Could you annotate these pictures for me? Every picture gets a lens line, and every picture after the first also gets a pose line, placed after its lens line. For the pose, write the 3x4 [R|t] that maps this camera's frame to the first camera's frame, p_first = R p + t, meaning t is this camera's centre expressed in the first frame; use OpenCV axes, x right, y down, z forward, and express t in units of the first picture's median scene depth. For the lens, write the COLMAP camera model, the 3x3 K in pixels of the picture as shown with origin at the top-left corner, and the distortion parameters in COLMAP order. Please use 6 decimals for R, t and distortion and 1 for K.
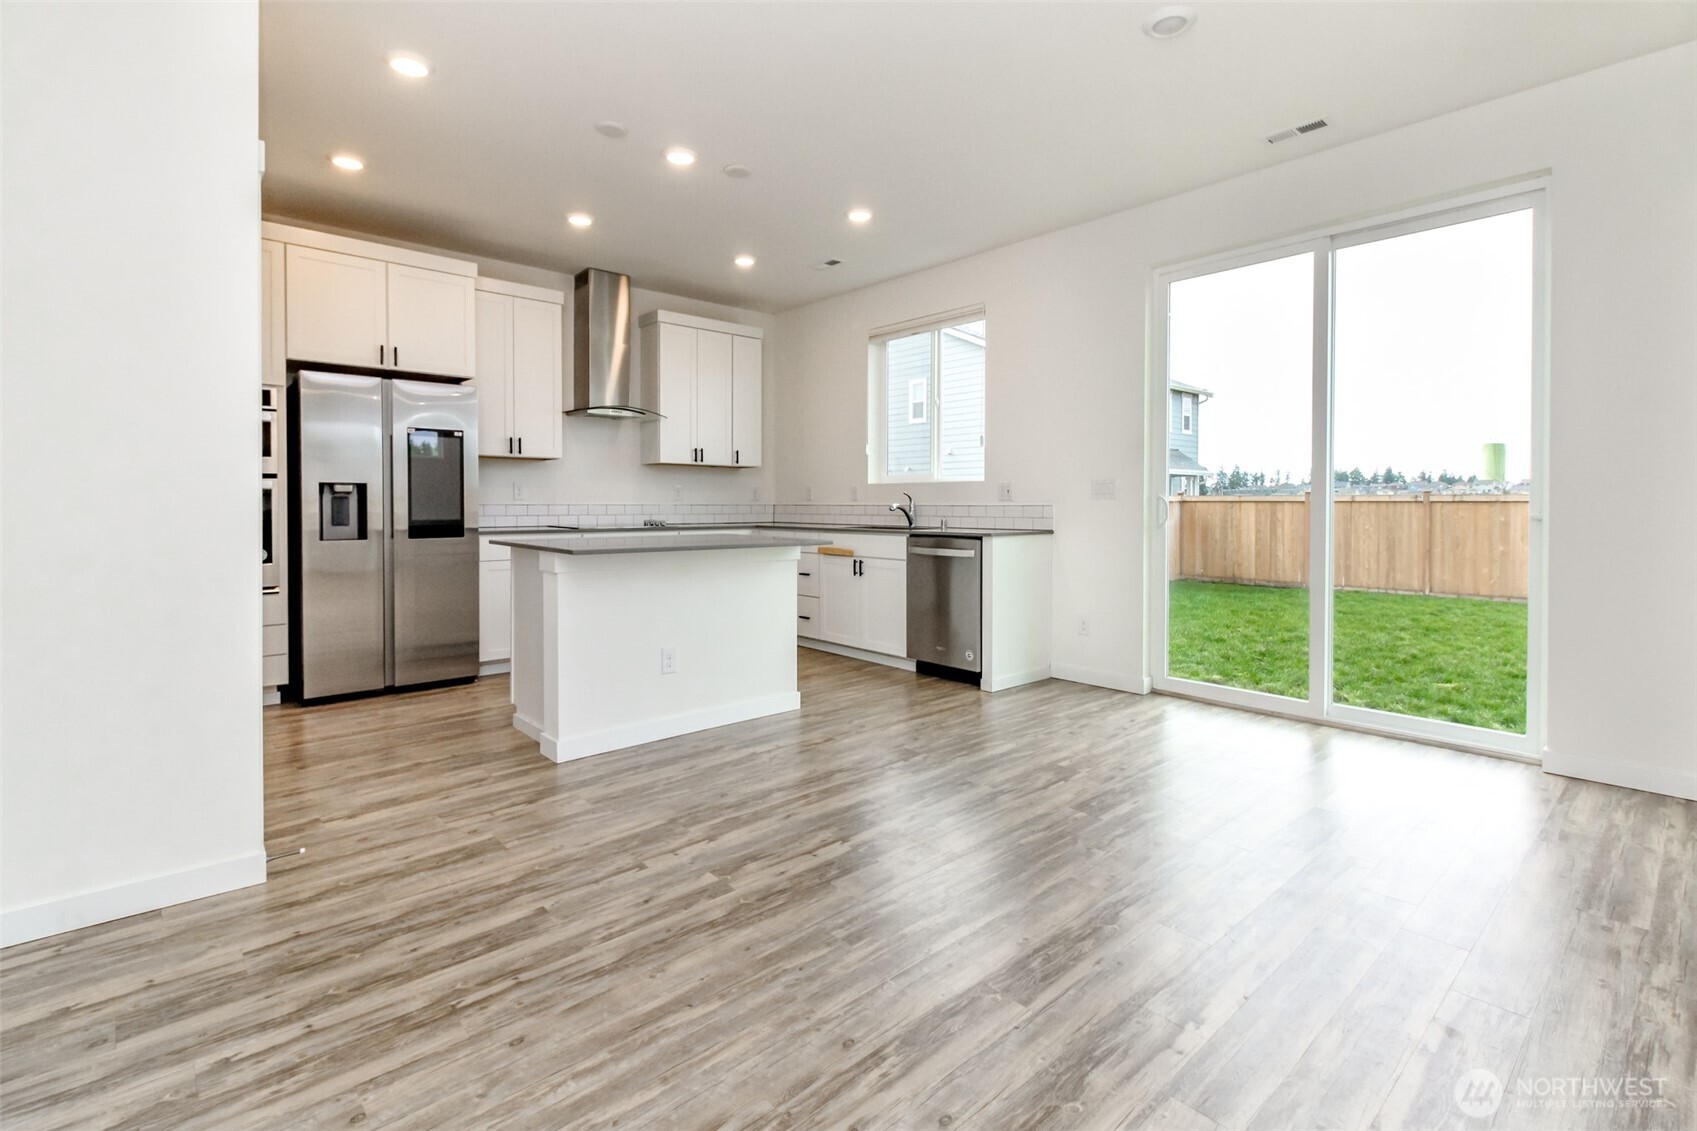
lens RADIAL K [[783.4, 0, 808.6], [0, 783.4, 531.0], [0, 0, 1]] dist [-0.000521, -0.000094]
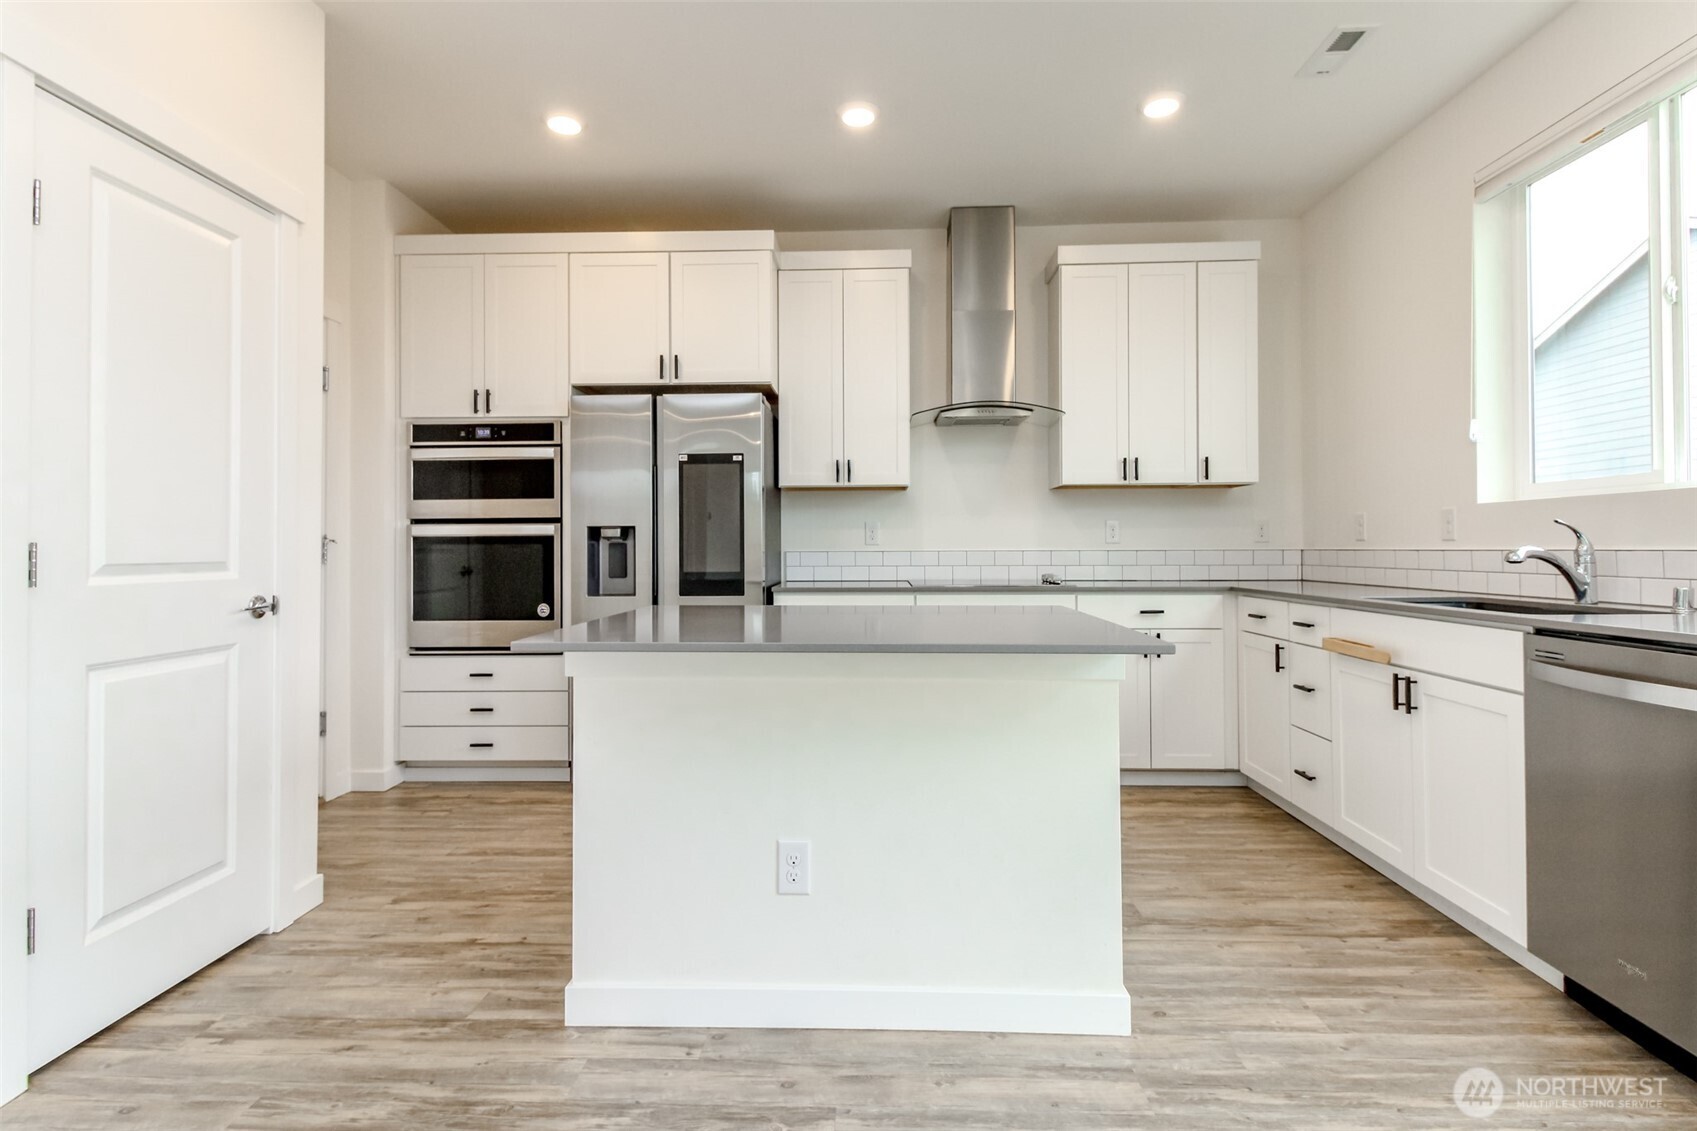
lens RADIAL K [[814.5, 0, 855.5], [0, 814.5, 538.9], [0, 0, 1]] dist [0.021607, -0.010890]
pose [[0.746383, -0.013868, -0.665372, 0.135096], [-0.017315, 0.999040, -0.040245, -0.014865], [0.665291, 0.041559, 0.745427, 0.429731]]
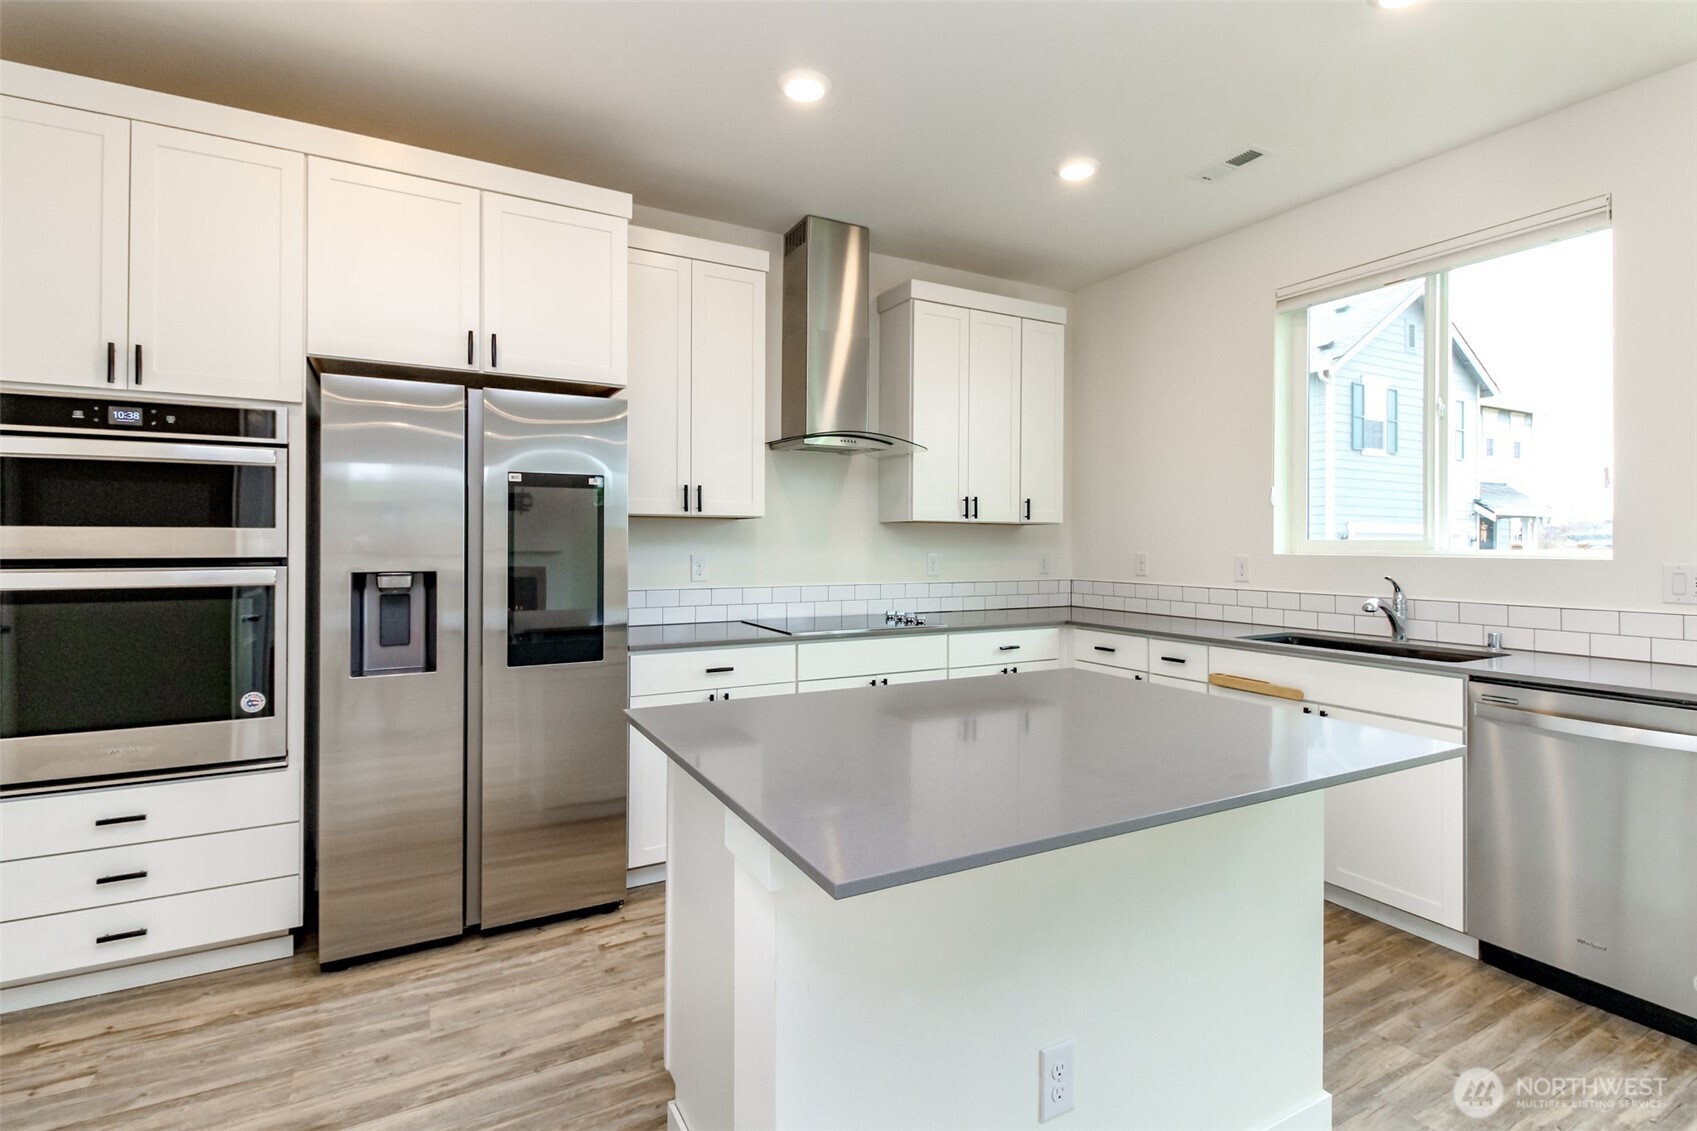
lens RADIAL K [[773.2, 0, 844.6], [0, 773.2, 538.1], [0, 0, 1]] dist [0.015943, -0.009088]
pose [[0.983257, -0.003118, -0.182200, -0.141602], [-0.004066, 0.999229, -0.039043, -0.052848], [0.182181, 0.039130, 0.982486, 0.412409]]
